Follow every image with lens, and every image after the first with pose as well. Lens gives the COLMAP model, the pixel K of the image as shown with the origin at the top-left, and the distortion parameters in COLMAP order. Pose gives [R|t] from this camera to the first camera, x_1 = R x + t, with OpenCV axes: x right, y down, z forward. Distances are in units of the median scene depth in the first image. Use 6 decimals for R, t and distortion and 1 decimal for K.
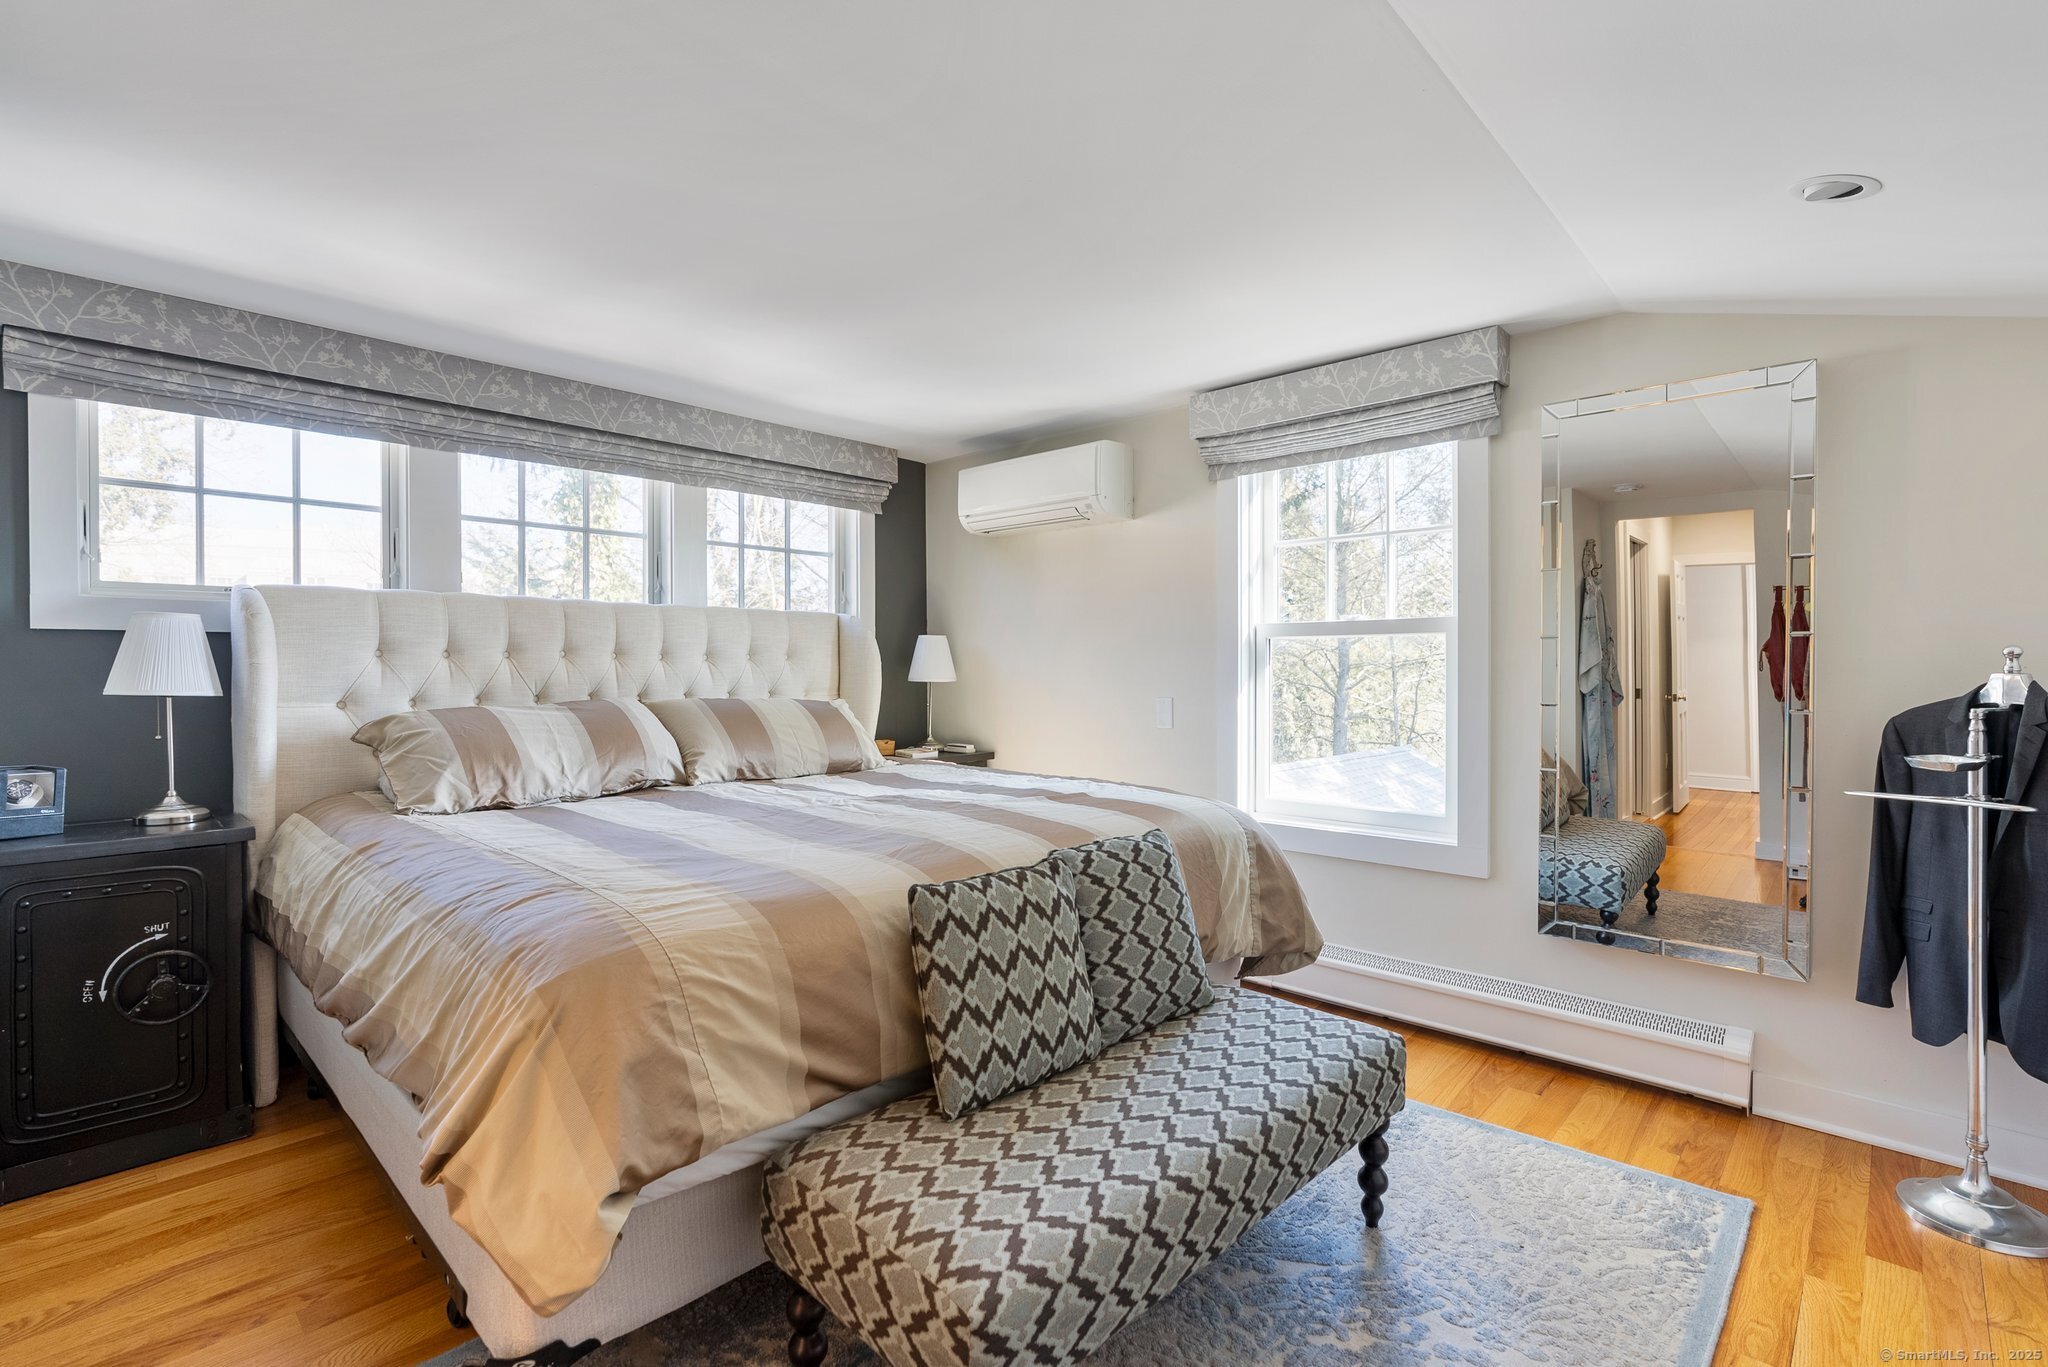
lens RADIAL K [[949.9, 0, 1029.4], [0, 949.9, 672.0], [0, 0, 1]] dist [-0.013465, 0.010980]
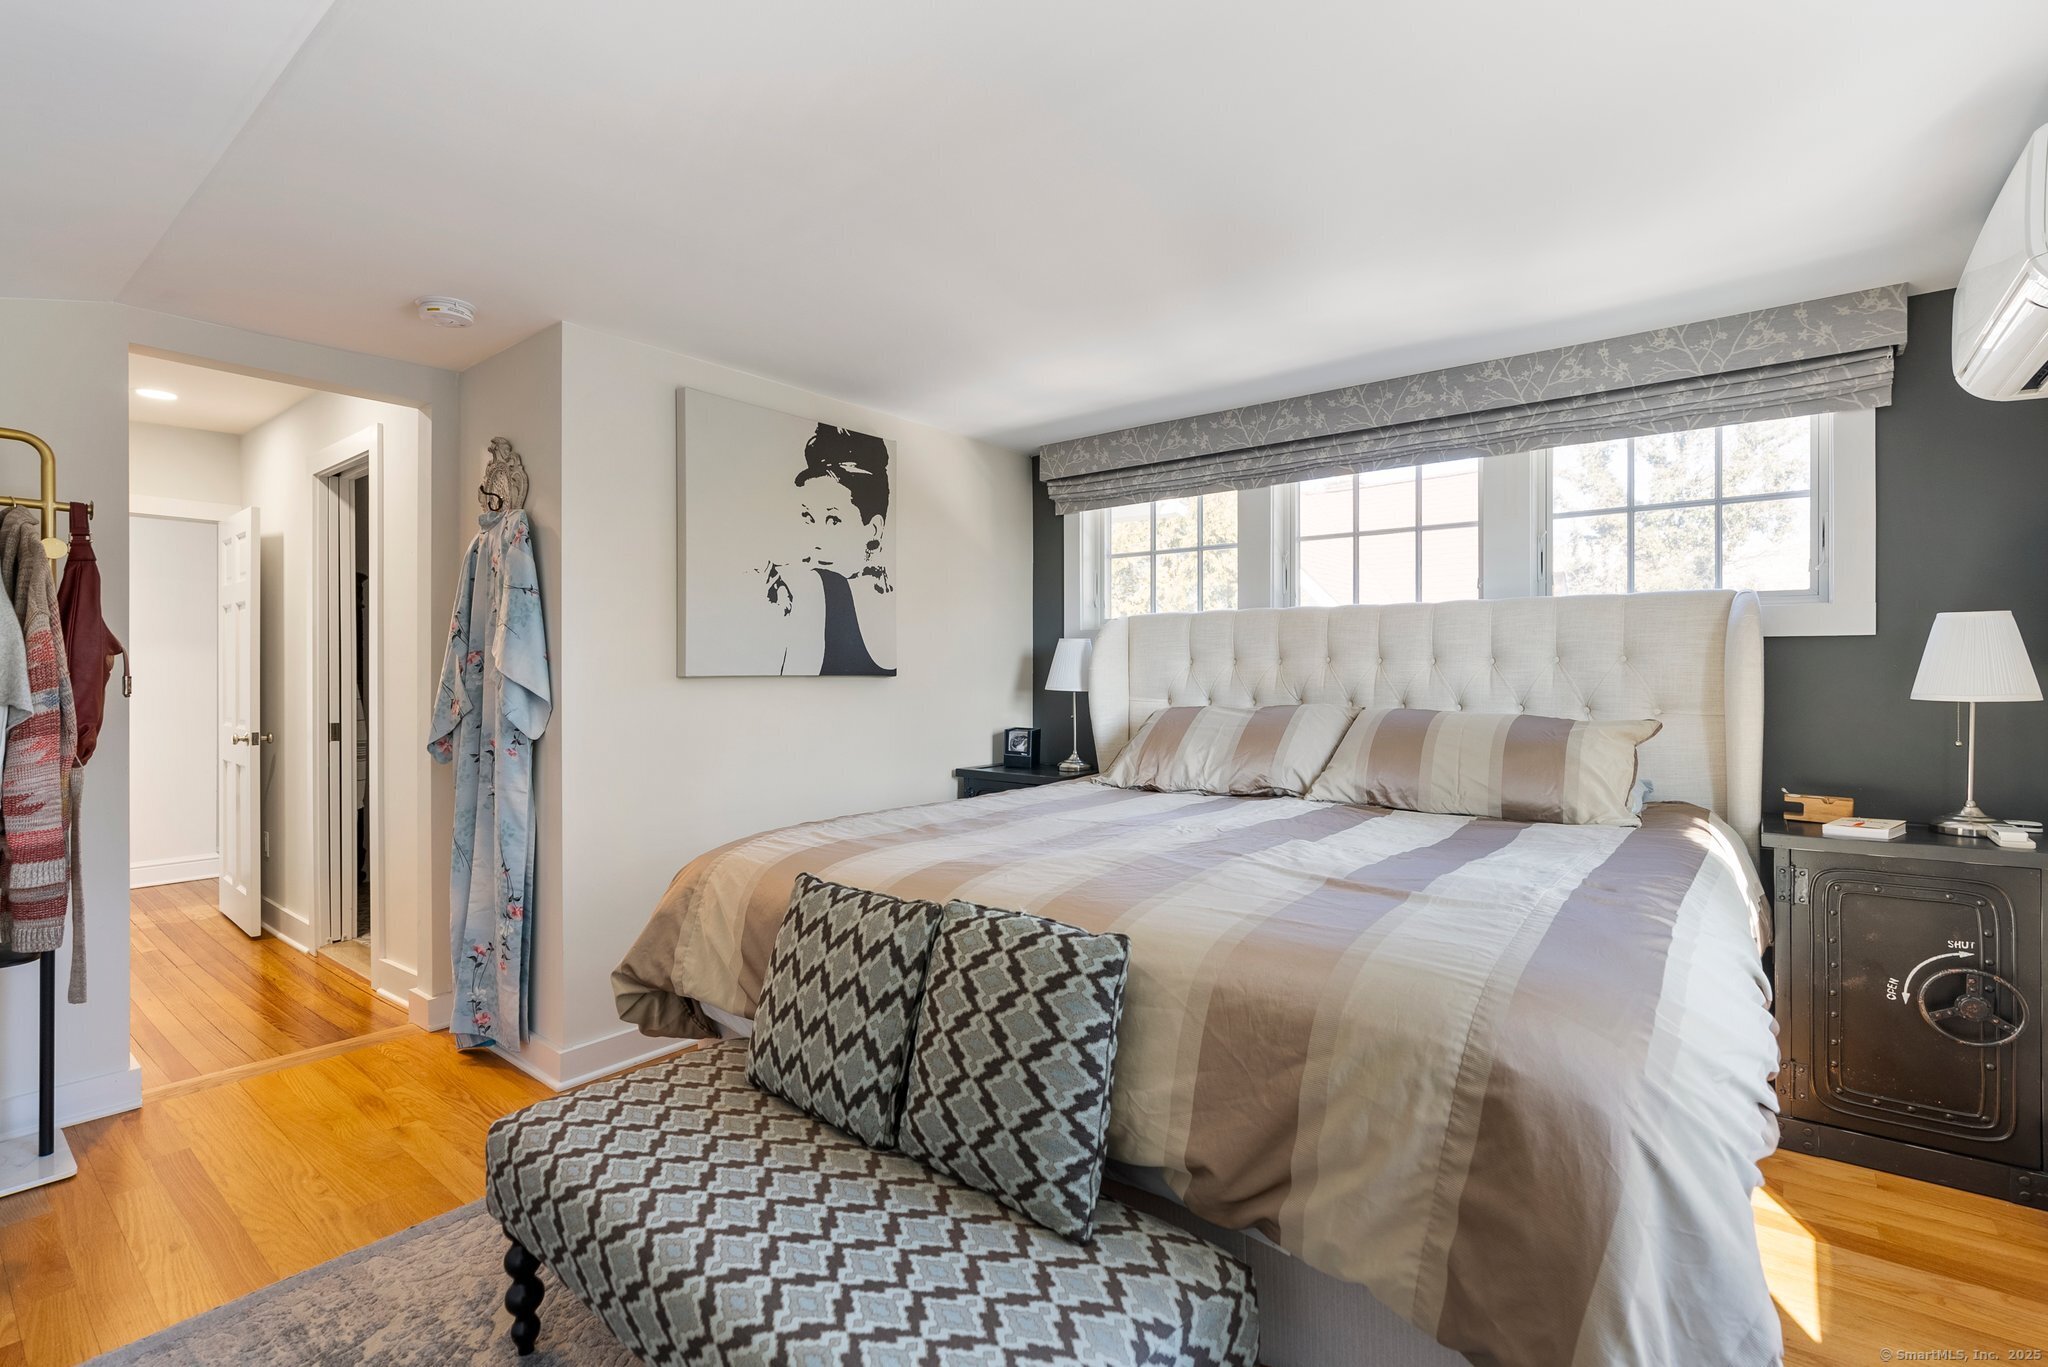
lens RADIAL K [[949.9, 0, 1029.4], [0, 949.9, 672.0], [0, 0, 1]] dist [-0.013465, 0.010980]
pose [[0.074068, 0.007849, -0.997222, 0.507883], [-0.001103, 0.999969, 0.007788, -0.012546], [0.997253, 0.000523, 0.074074, 0.595456]]
